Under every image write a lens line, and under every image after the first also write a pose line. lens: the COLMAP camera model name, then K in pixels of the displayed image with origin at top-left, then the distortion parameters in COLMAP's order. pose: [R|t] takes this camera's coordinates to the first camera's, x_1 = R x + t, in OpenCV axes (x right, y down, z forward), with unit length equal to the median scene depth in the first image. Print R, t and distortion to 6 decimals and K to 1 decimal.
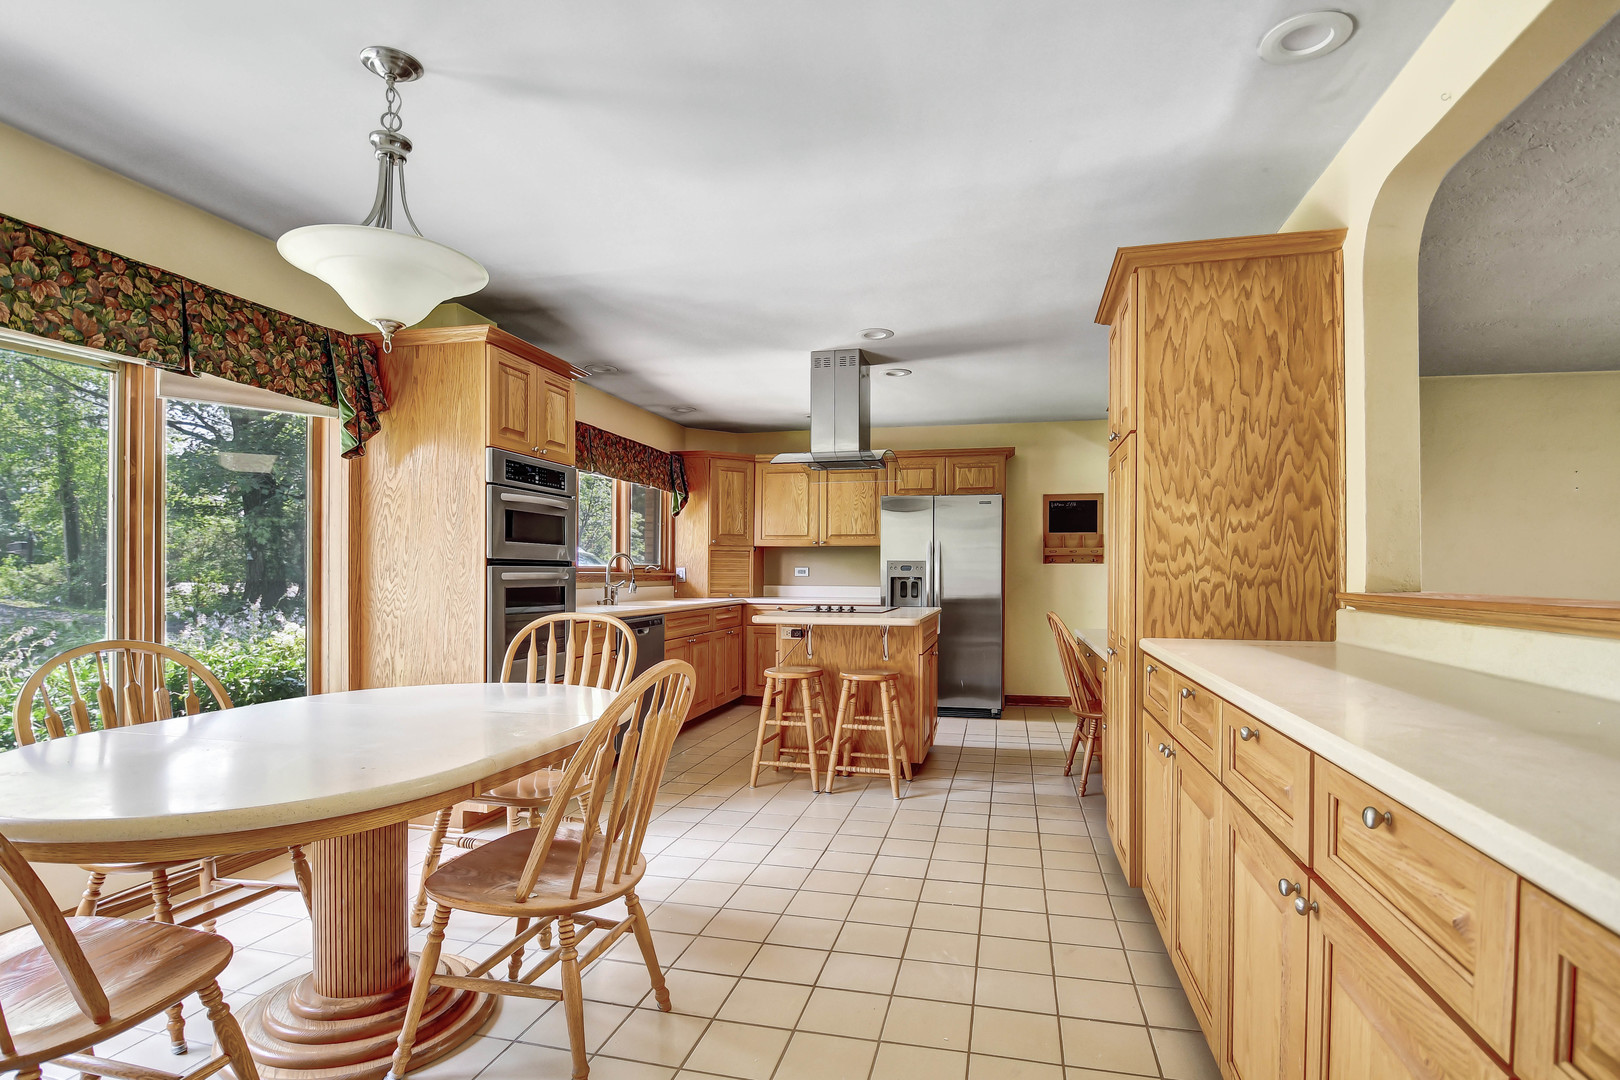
lens RADIAL K [[799.9, 0, 815.1], [0, 799.9, 576.4], [0, 0, 1]] dist [0.003500, 0.000056]
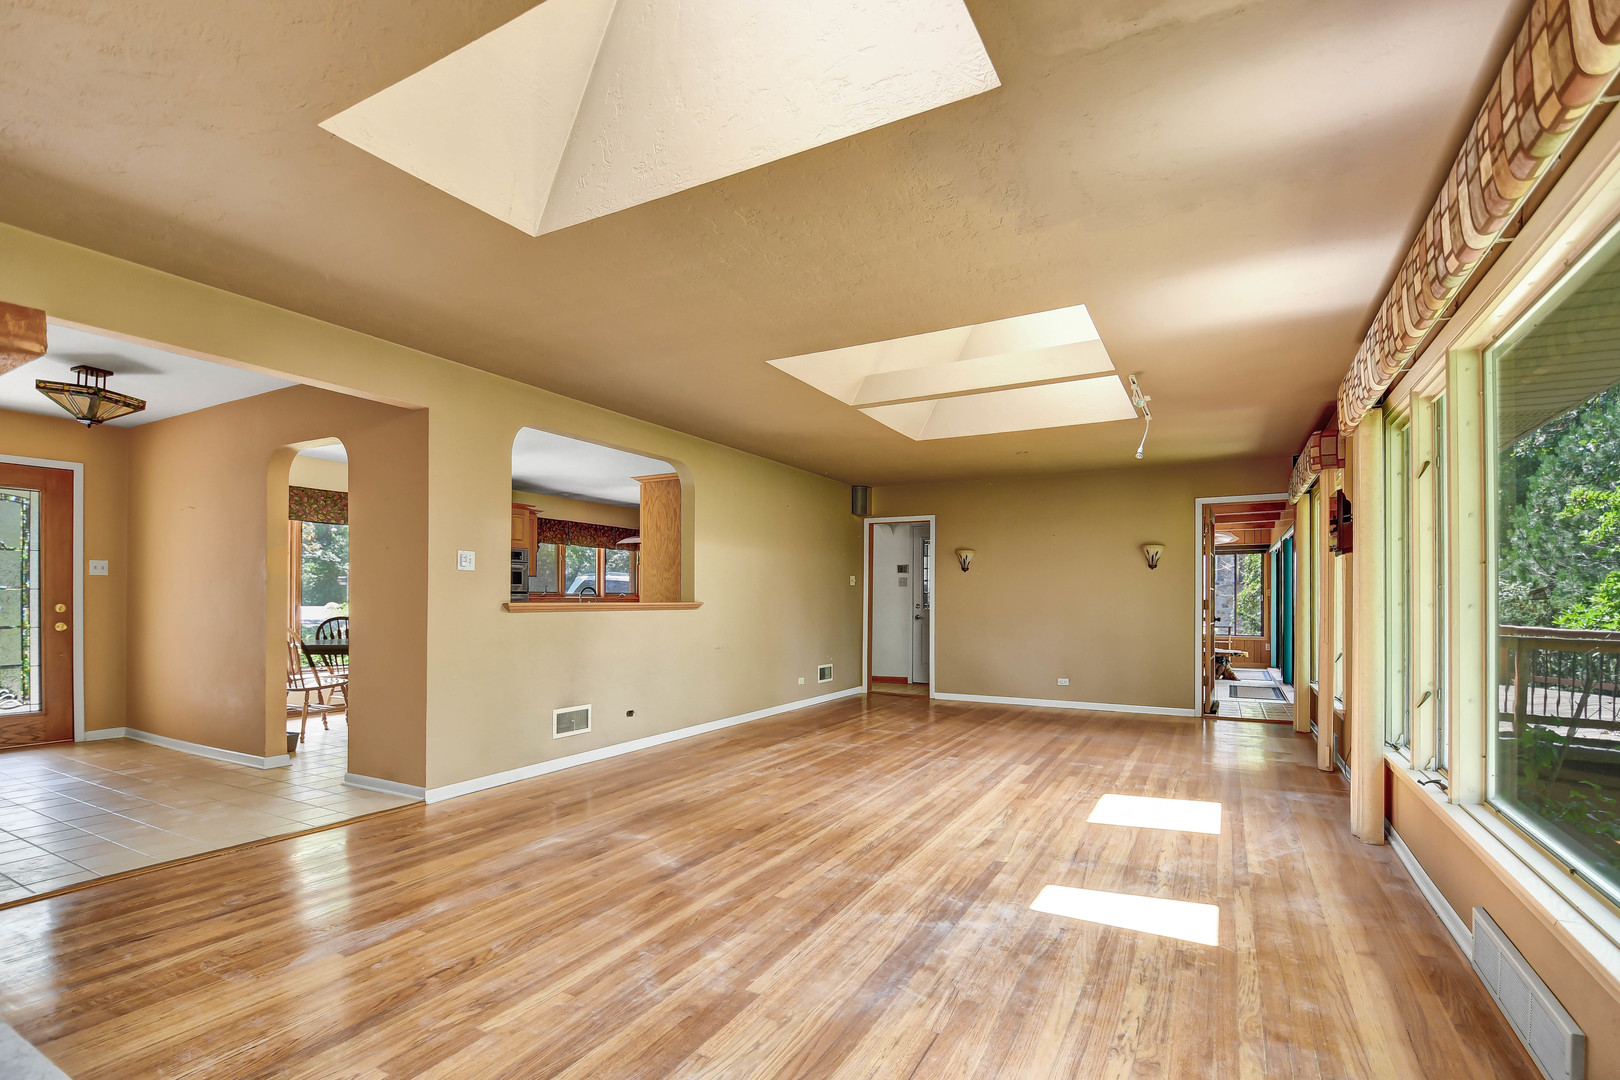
lens RADIAL K [[787.3, 0, 814.0], [0, 787.3, 592.9], [0, 0, 1]] dist [0.001857, -0.022466]
pose [[0.965235, -0.008531, -0.261246, 1.668065], [0.005660, 0.999915, -0.011738, 0.020657], [0.261324, 0.009851, 0.965201, -1.416622]]
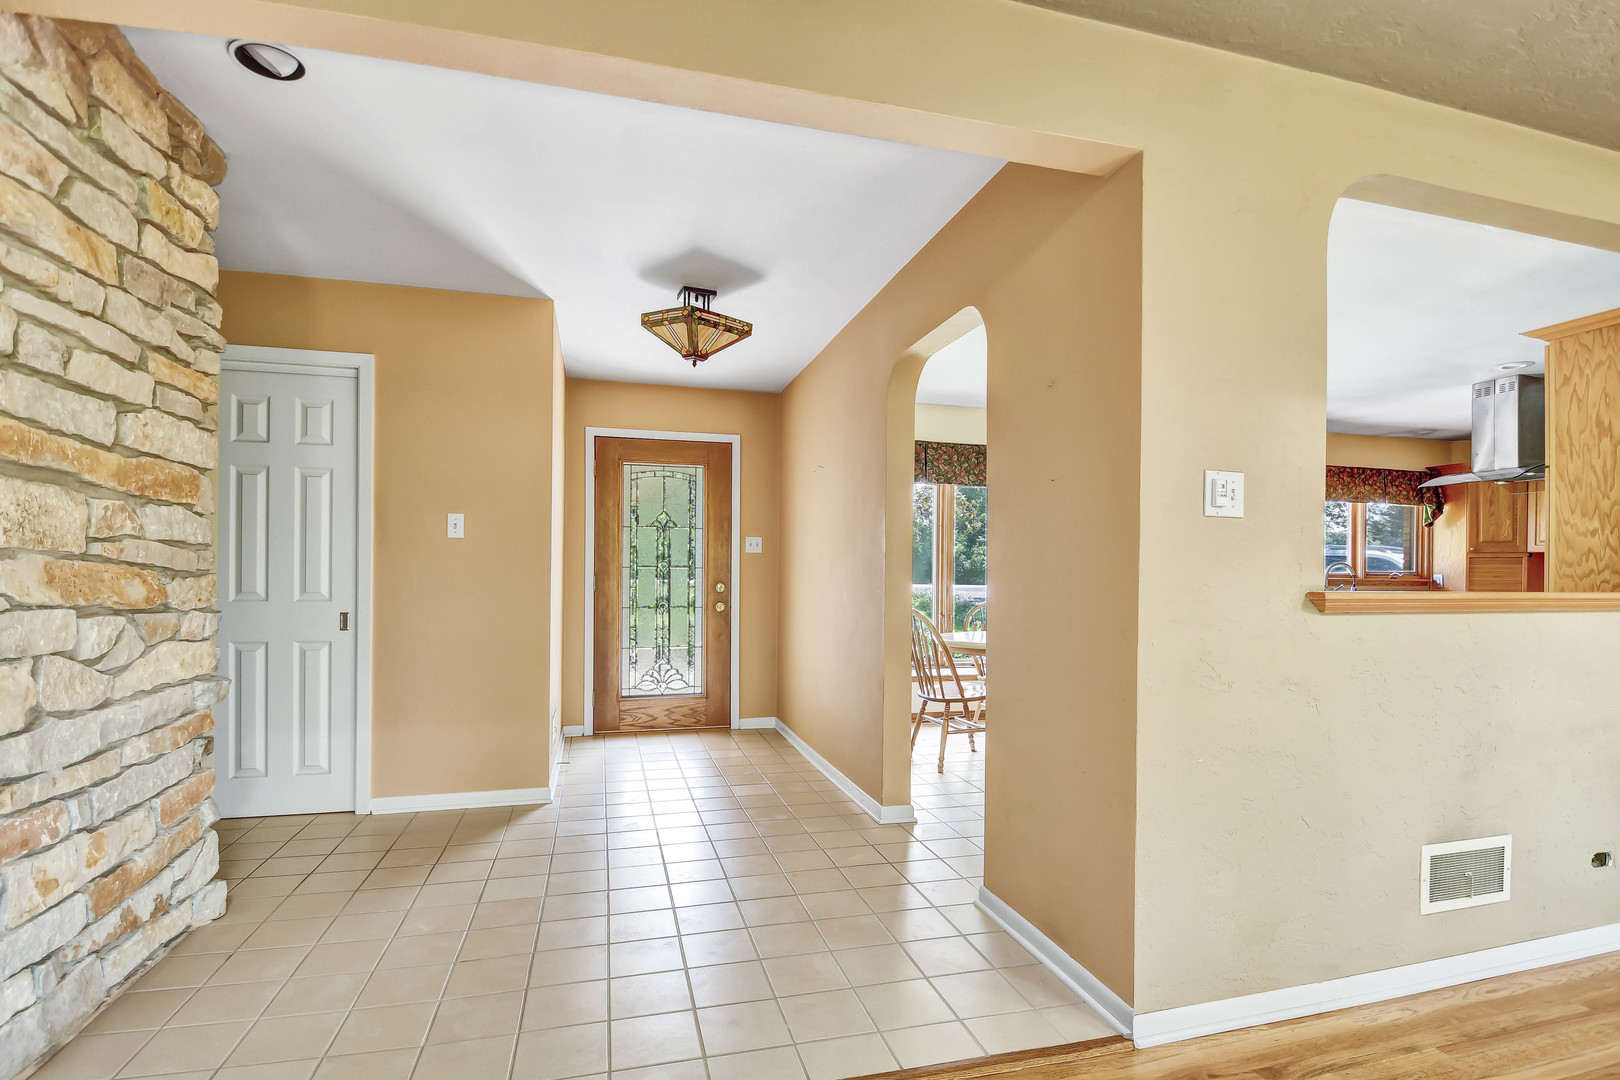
lens RADIAL K [[711.6, 0, 768.7], [0, 711.6, 579.1], [0, 0, 1]] dist [-0.012869, -0.000399]
pose [[0.422696, -0.002066, -0.906269, 0.907130], [-0.004496, 0.999980, -0.004376, 0.011263], [0.906260, 0.005925, 0.422678, -0.629217]]
